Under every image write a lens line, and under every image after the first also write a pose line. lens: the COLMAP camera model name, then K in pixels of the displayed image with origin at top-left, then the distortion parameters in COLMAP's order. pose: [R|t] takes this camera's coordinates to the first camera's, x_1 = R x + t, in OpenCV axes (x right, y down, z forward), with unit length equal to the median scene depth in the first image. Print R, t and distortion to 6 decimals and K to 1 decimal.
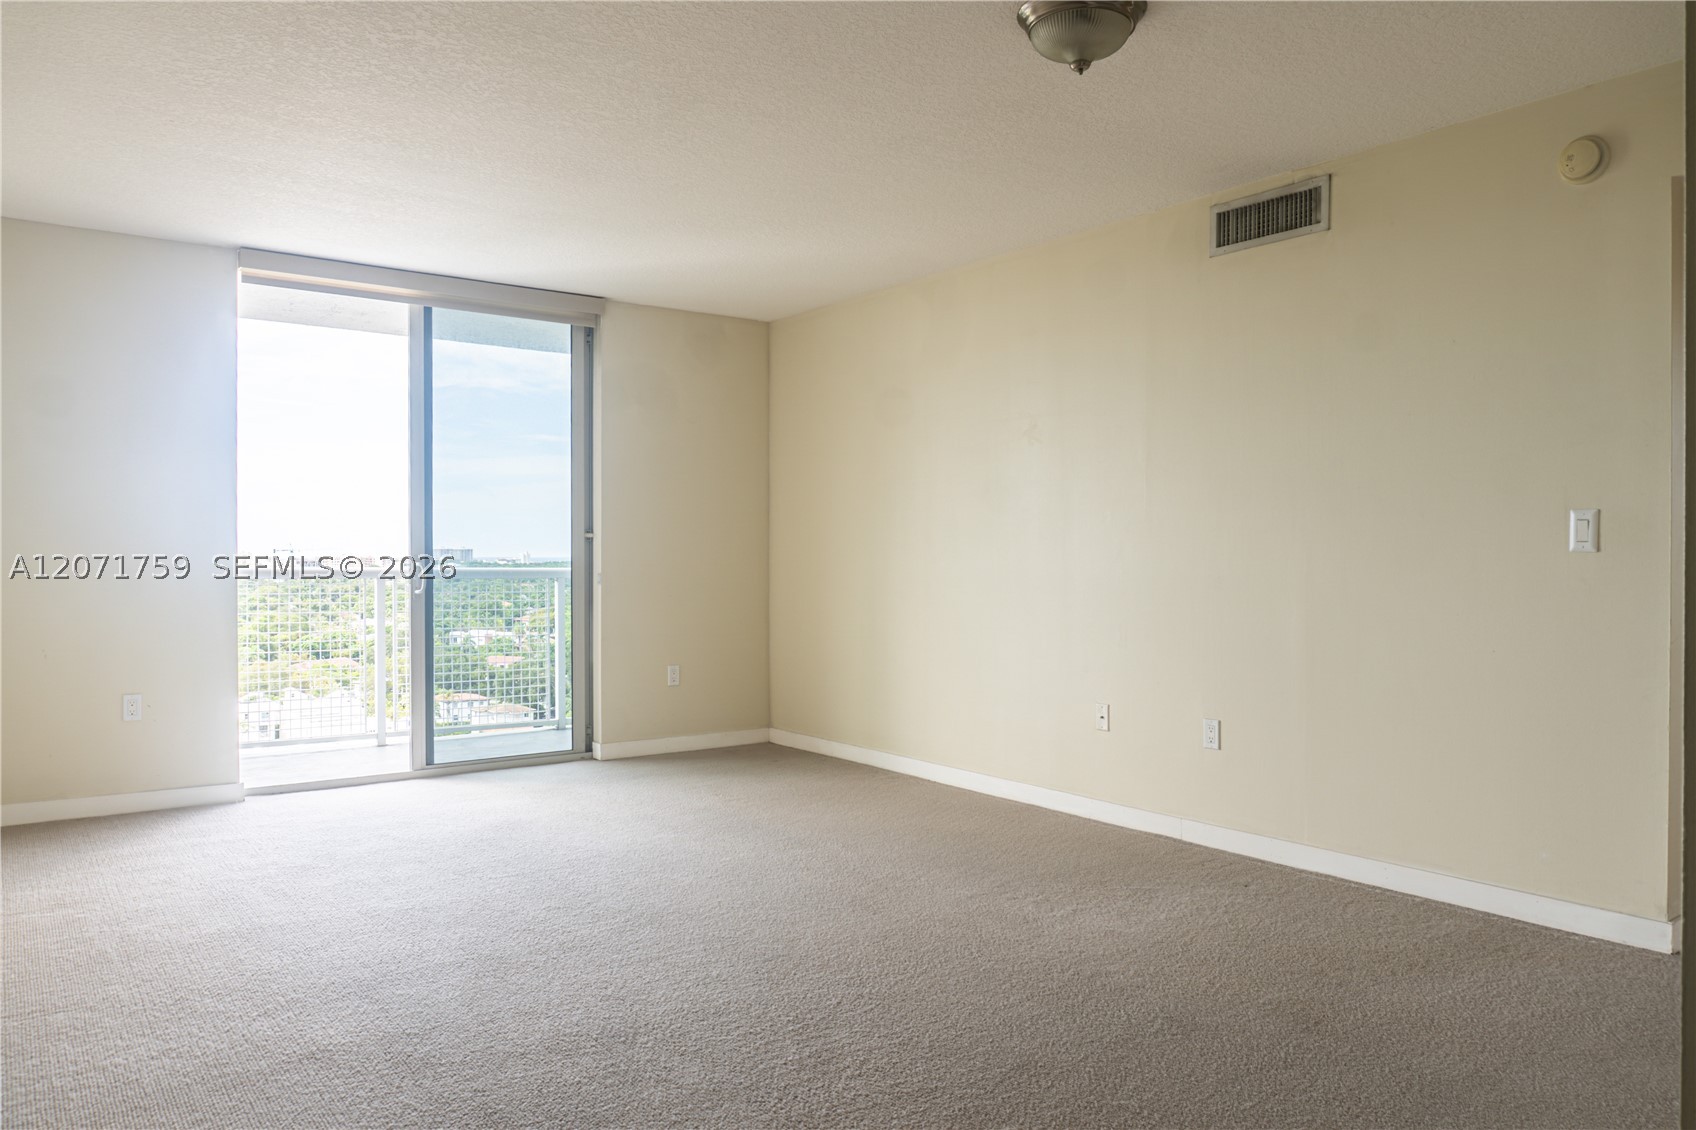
lens RADIAL K [[1166.3, 0, 844.9], [0, 1166.3, 569.7], [0, 0, 1]] dist [-0.004514, -0.003695]
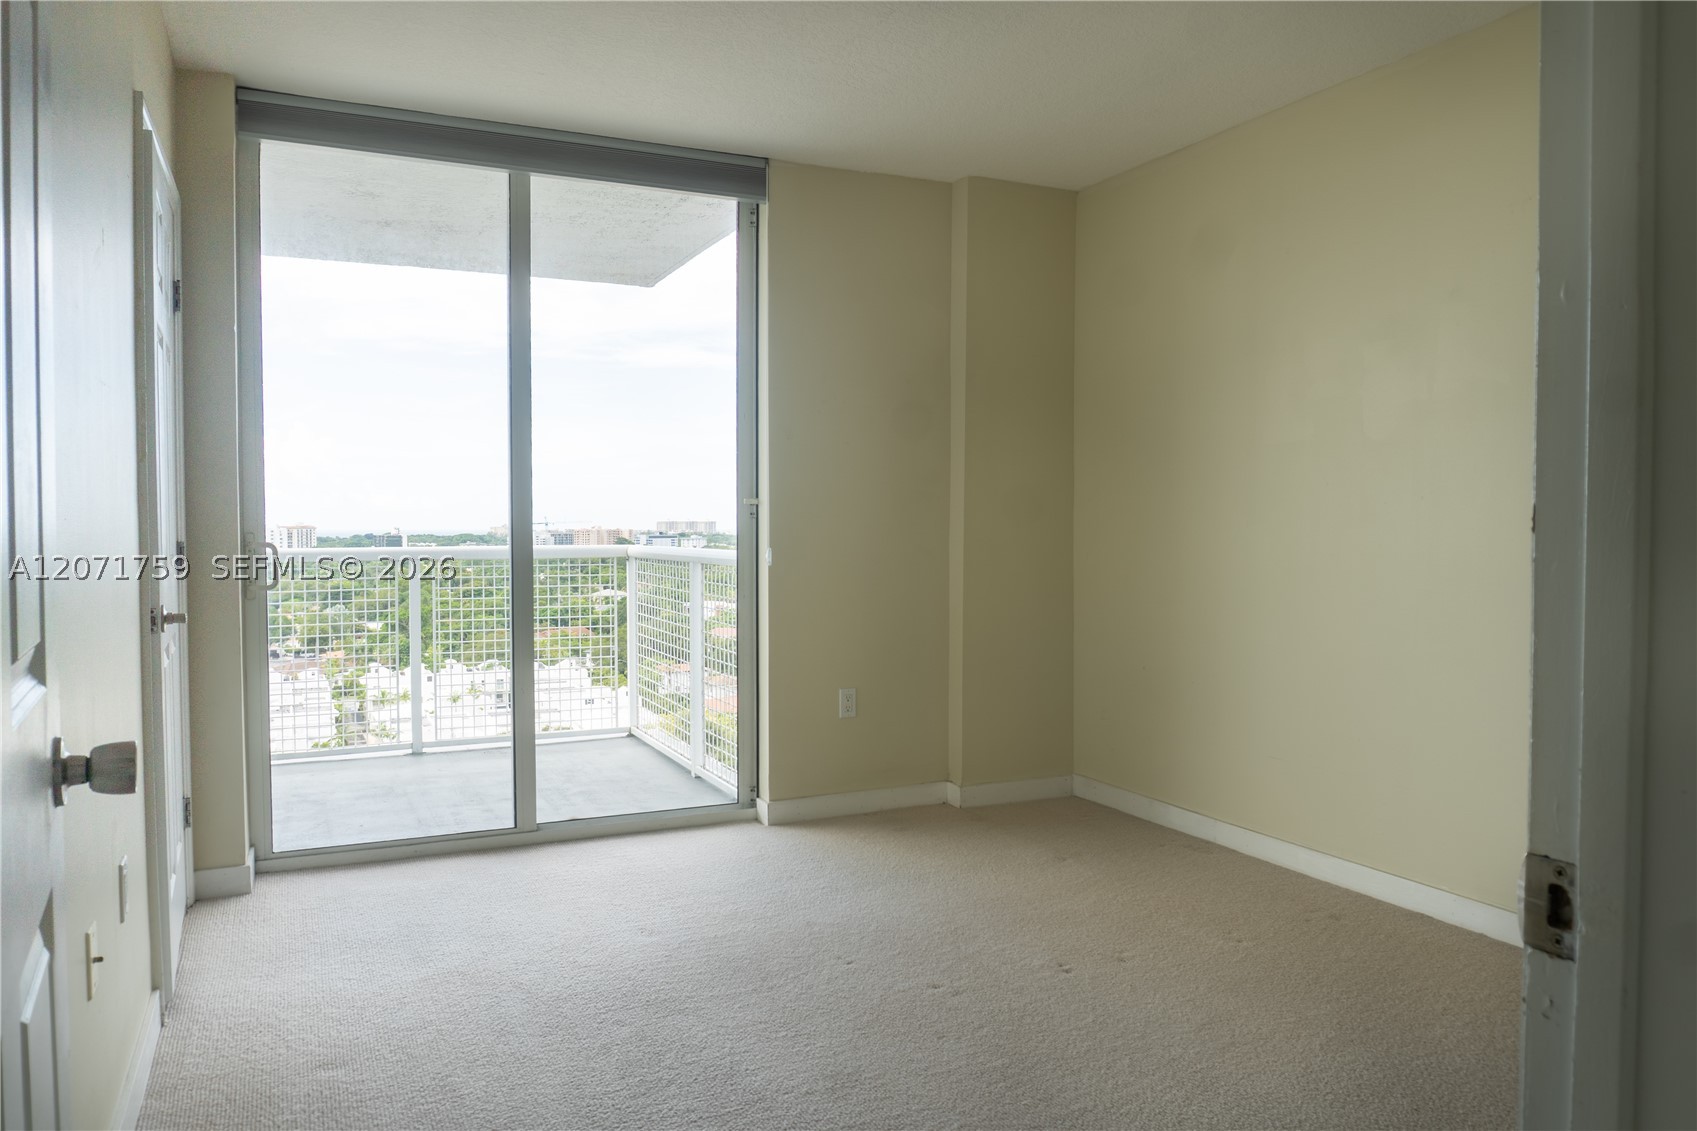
lens RADIAL K [[1167.0, 0, 849.8], [0, 1167.0, 571.5], [0, 0, 1]] dist [-0.004514, -0.003695]
pose [[0.983176, 0.018139, -0.181756, -0.034318], [-0.014449, 0.999662, 0.021603, -0.003100], [0.182087, -0.018613, 0.983106, 0.307229]]
